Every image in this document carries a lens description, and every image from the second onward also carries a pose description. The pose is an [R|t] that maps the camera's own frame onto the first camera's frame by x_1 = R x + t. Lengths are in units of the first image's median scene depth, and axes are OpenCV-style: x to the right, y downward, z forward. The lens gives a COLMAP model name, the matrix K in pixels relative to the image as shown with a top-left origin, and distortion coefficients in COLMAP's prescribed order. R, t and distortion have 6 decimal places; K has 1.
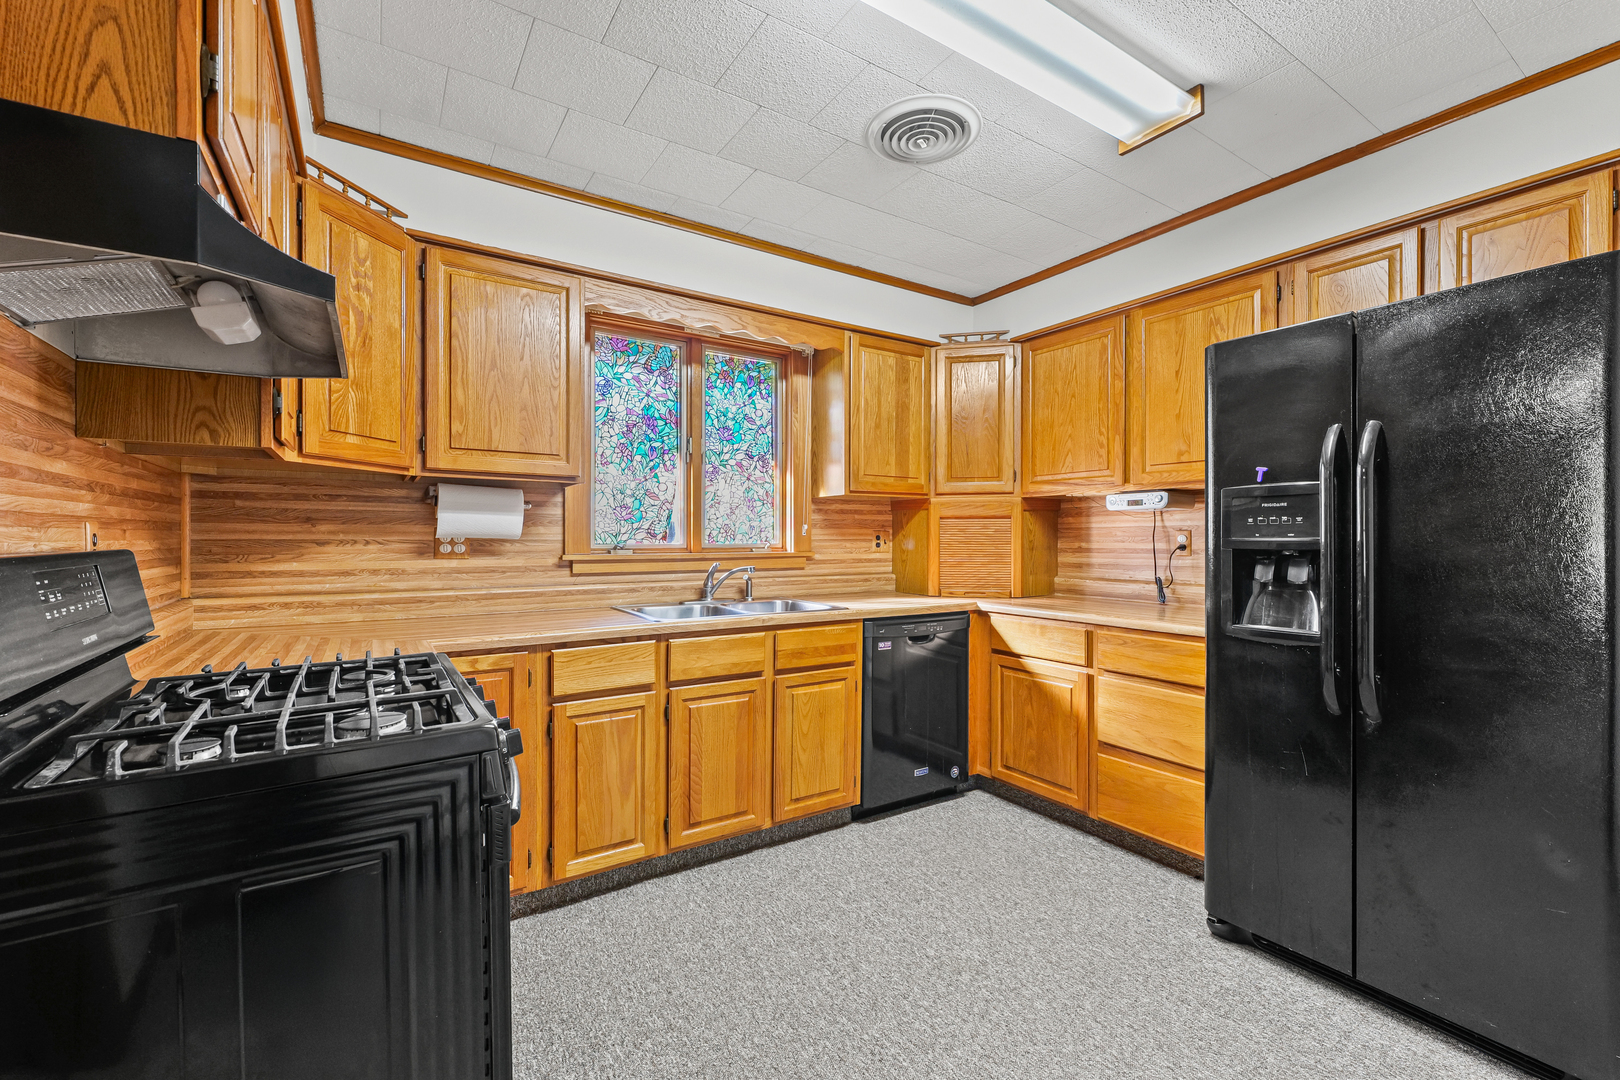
lens RADIAL K [[673.9, 0, 808.7], [0, 673.9, 542.7], [0, 0, 1]] dist [0.000517, 0.000108]
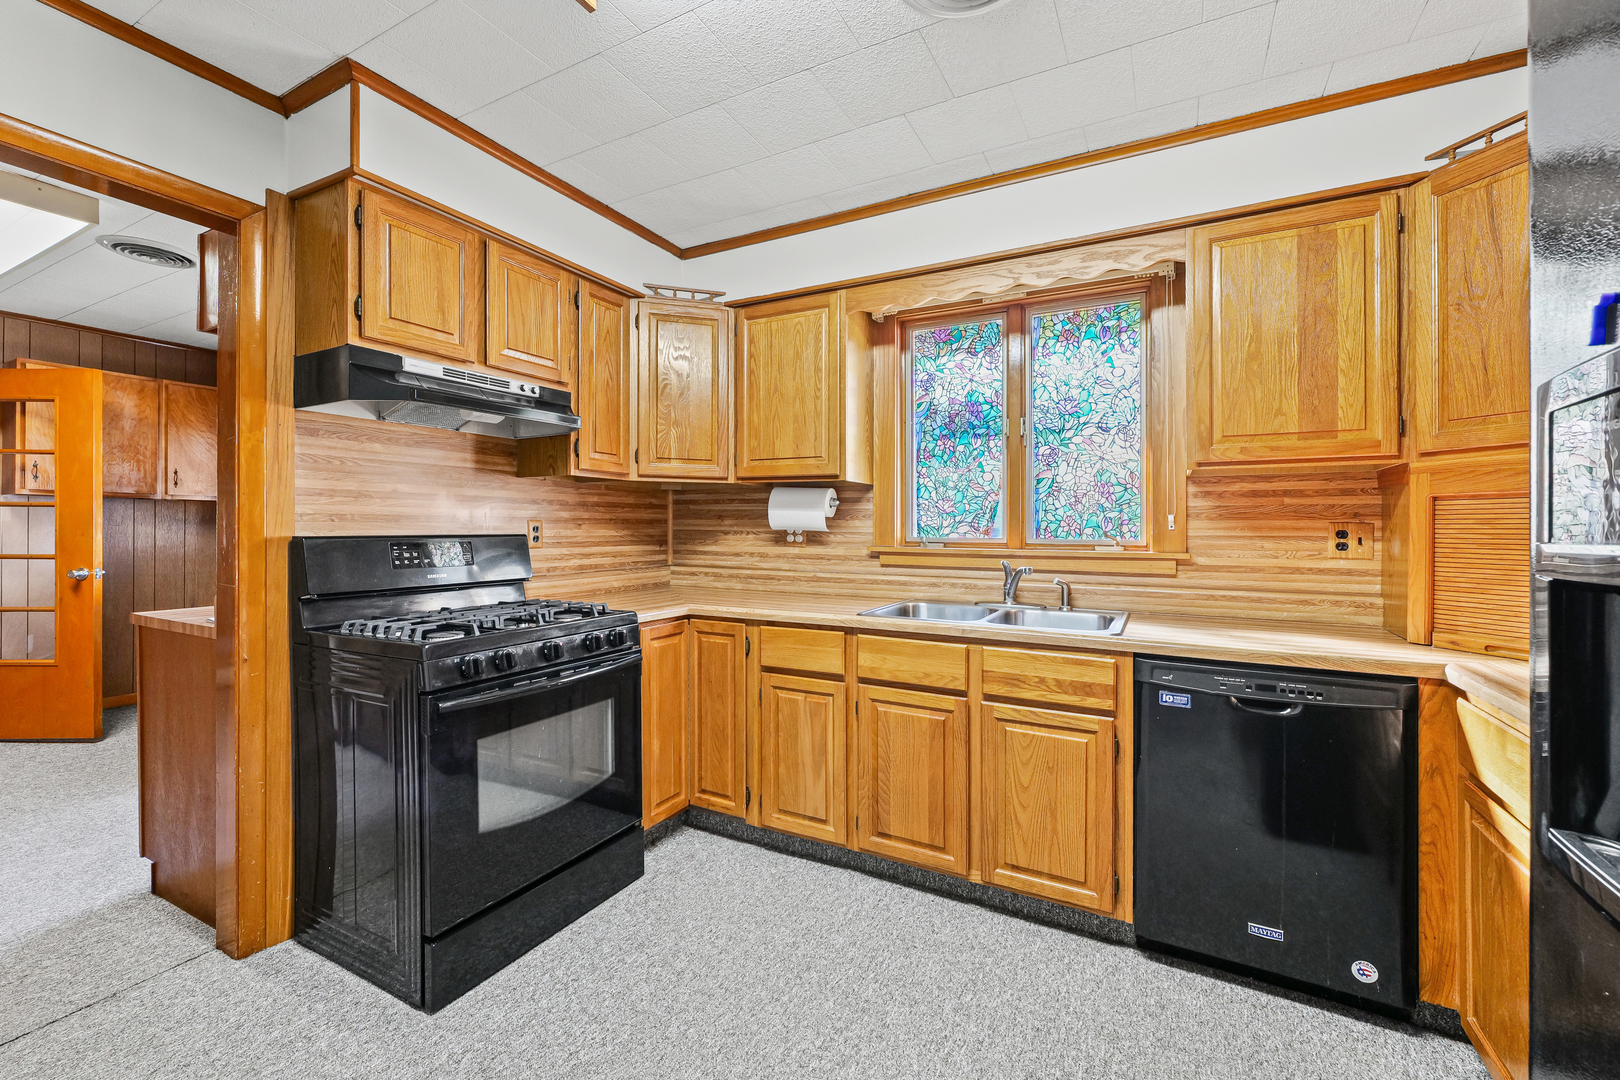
lens RADIAL K [[660.4, 0, 812.2], [0, 660.4, 529.5], [0, 0, 1]] dist [-0.001022, -0.000148]
pose [[0.486346, 0.004787, -0.873753, 0.505926], [-0.014000, 0.999899, -0.002314, -0.005187], [0.873654, 0.013358, 0.486364, 0.393051]]
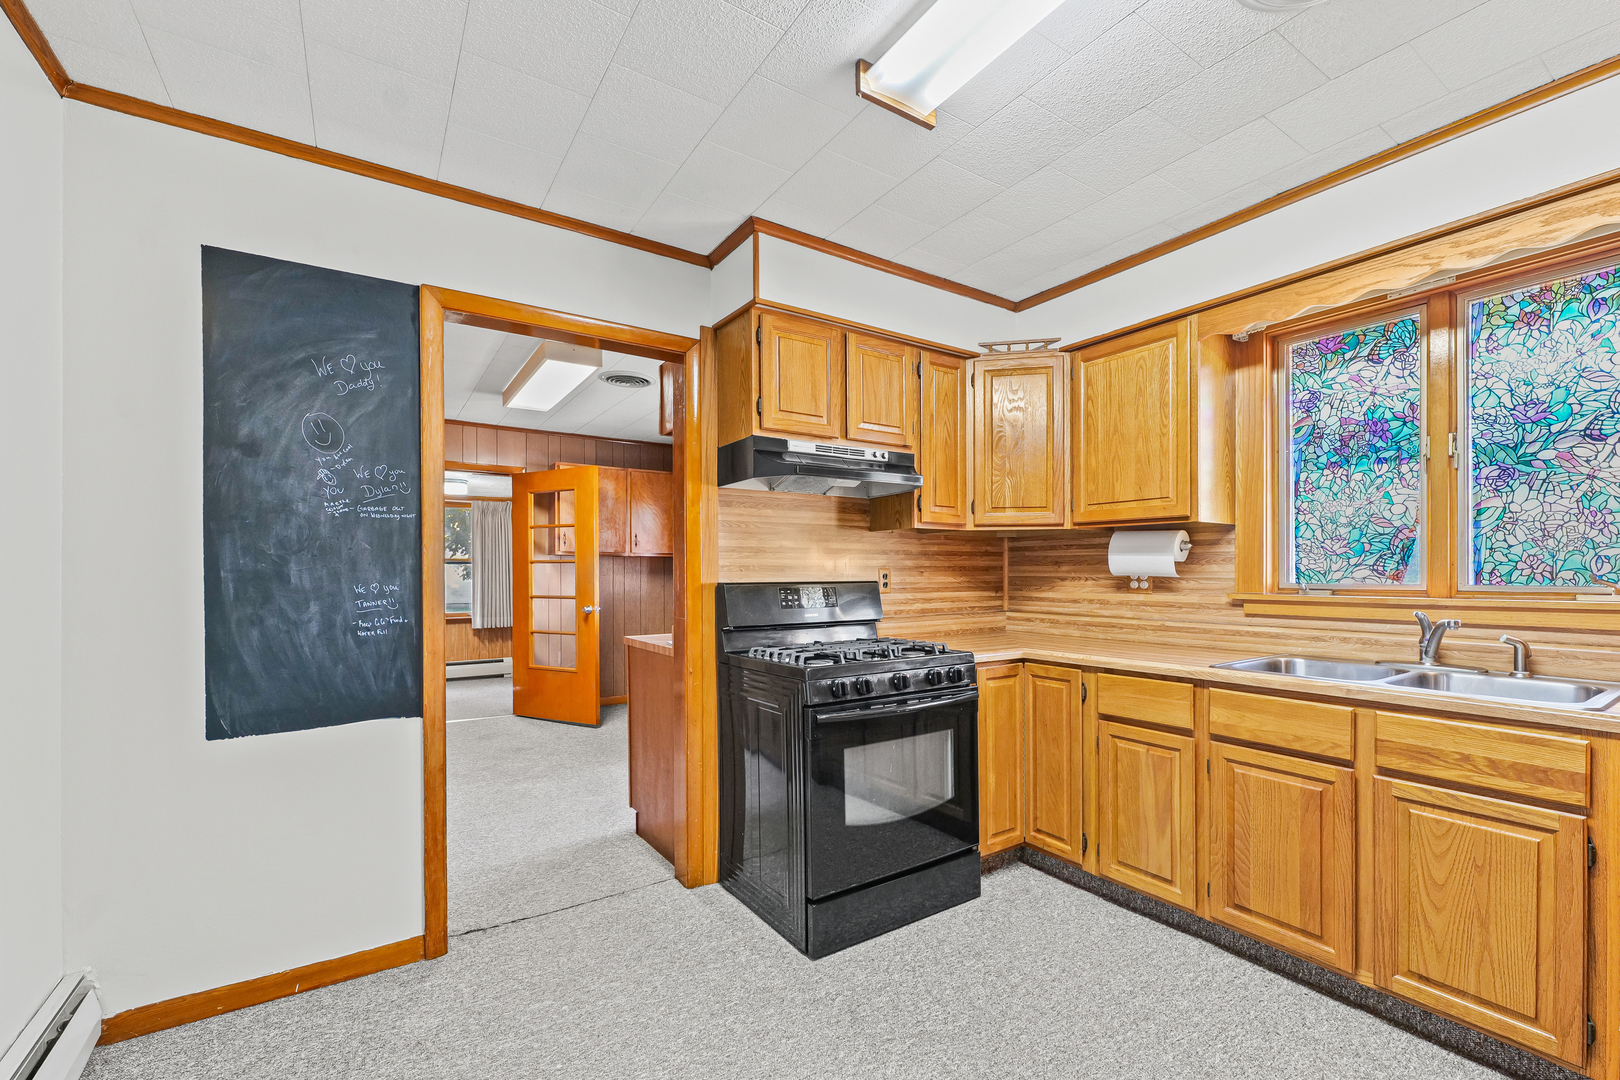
lens RADIAL K [[673.8, 0, 816.0], [0, 673.8, 583.1], [0, 0, 1]] dist [-0.002496, -0.000059]
pose [[0.017217, 0.012958, -0.999768, 0.583194], [-0.007706, 0.999888, 0.012827, -0.004720], [0.999822, 0.007484, 0.017315, 0.375240]]
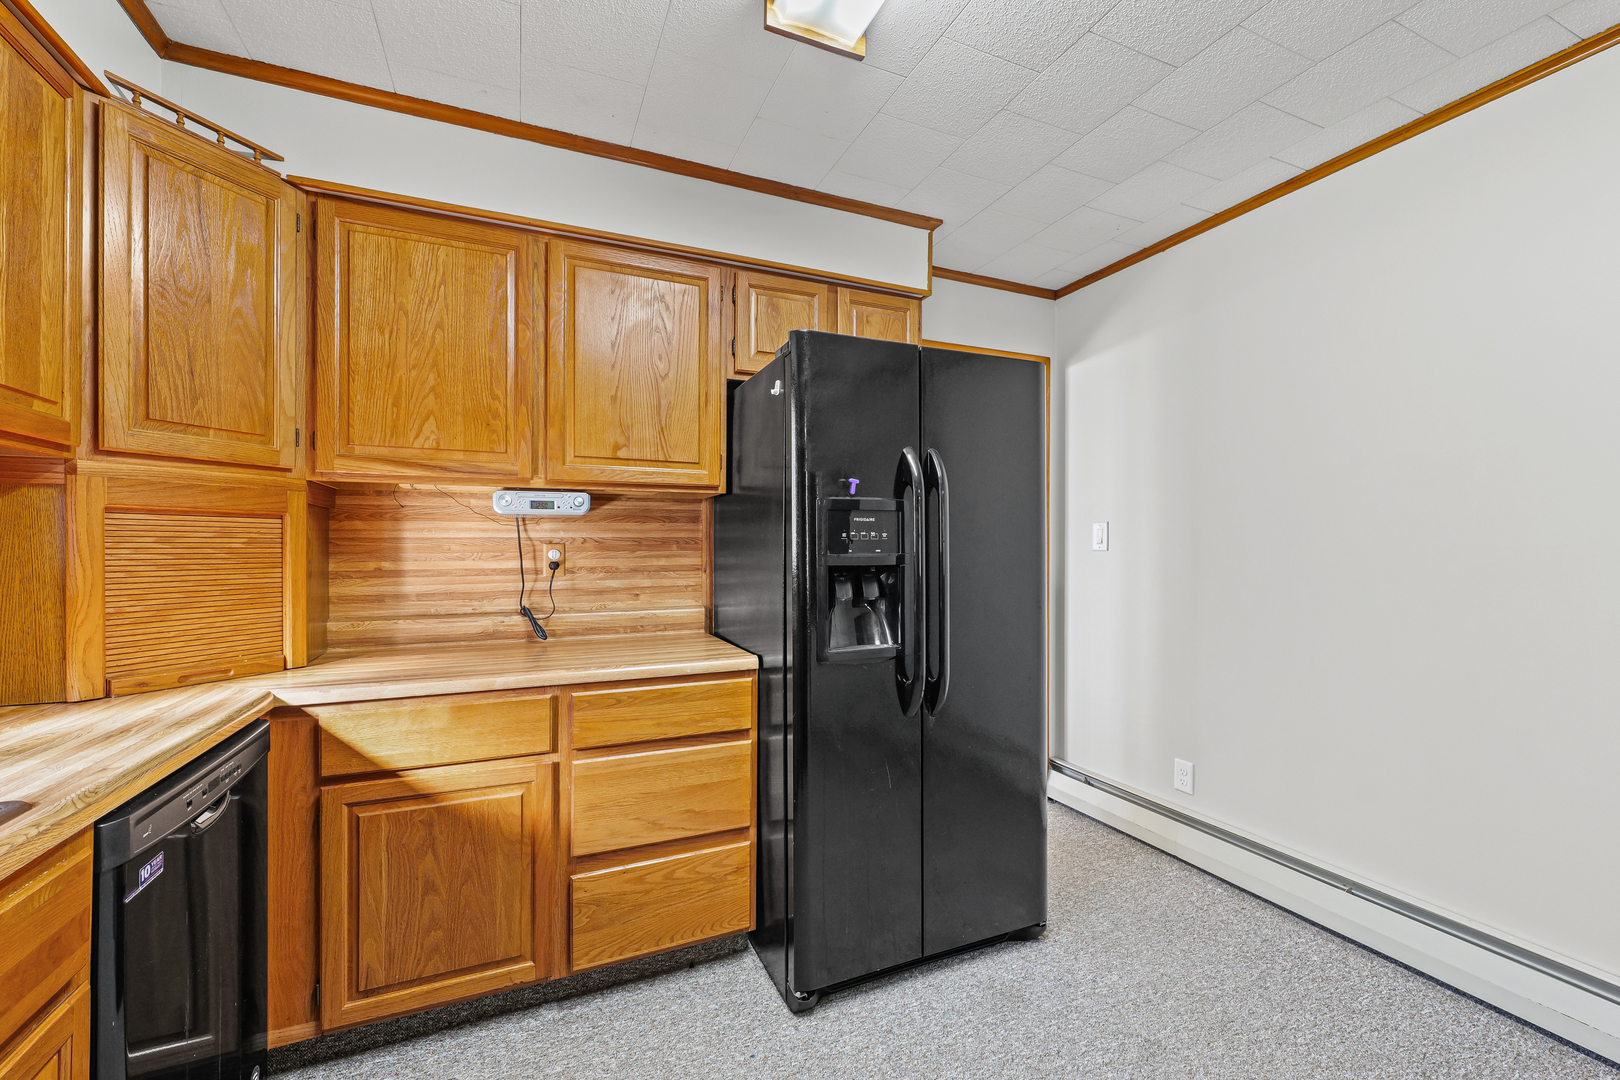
lens RADIAL K [[665.2, 0, 809.7], [0, 665.2, 547.0], [0, 0, 1]] dist [-0.000451, 0.000023]
pose [[0.158514, 0.000707, 0.987357, -0.174619], [0.009921, 0.999948, -0.002308, -0.010370], [-0.987307, 0.010162, 0.158499, 0.618802]]
